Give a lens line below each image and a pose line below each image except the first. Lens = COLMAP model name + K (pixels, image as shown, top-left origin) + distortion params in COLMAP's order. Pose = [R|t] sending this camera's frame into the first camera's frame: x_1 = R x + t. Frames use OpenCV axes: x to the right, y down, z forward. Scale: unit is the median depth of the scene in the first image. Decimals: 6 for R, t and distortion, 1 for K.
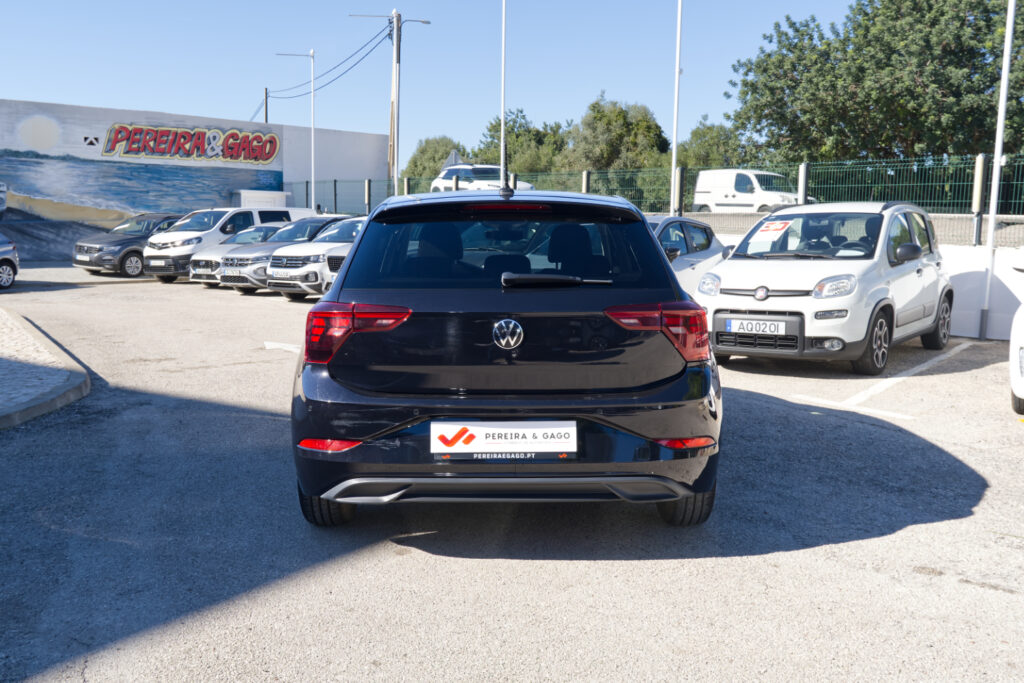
lens RADIAL K [[966.9, 0, 531.9], [0, 966.9, 332.3], [0, 0, 1]] dist [0.036943, 0.000000]
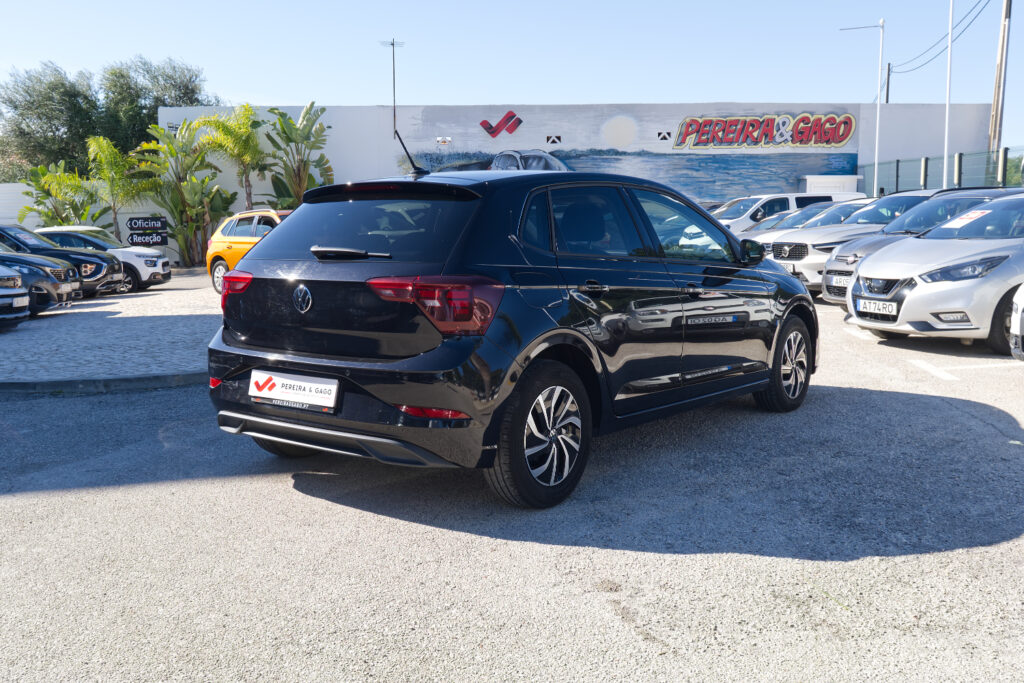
lens RADIAL K [[1014.5, 0, 456.0], [0, 1014.5, 316.2], [0, 0, 1]] dist [-0.005689, 0.000000]
pose [[0.756247, 0.048858, -0.652460, 0.104441], [-0.055296, 0.998413, 0.010672, -0.000043], [0.651946, 0.028008, 0.757748, 0.024614]]
